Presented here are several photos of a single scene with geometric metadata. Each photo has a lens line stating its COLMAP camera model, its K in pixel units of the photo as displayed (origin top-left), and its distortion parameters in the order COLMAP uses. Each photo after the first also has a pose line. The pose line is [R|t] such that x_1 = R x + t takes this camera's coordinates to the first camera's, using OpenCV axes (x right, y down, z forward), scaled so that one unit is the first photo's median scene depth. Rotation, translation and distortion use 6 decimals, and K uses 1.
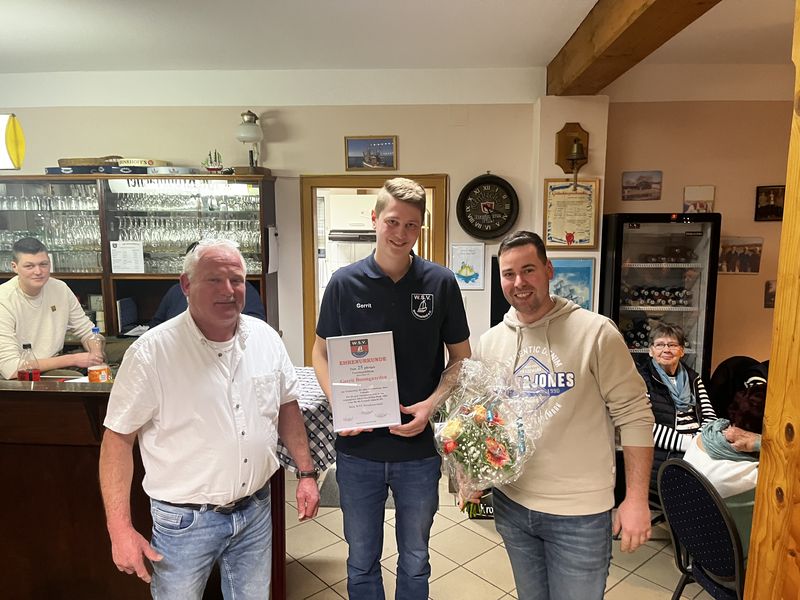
lens RADIAL K [[603.5, 0, 404.8], [0, 603.5, 305.5], [0, 0, 1]] dist [0.061374, -0.082955]
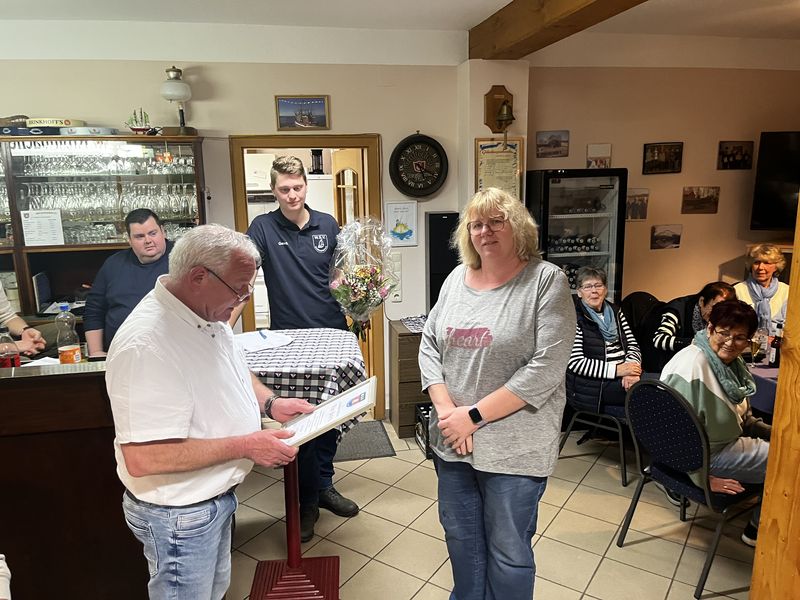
lens RADIAL K [[603.5, 0, 394.4], [0, 603.5, 293.9], [0, 0, 1]] dist [0.061374, -0.082955]
pose [[0.969327, -0.066767, 0.236530, -0.169276], [0.054804, 0.996880, 0.056802, -0.004252], [-0.239585, -0.042097, 0.969962, -0.012179]]
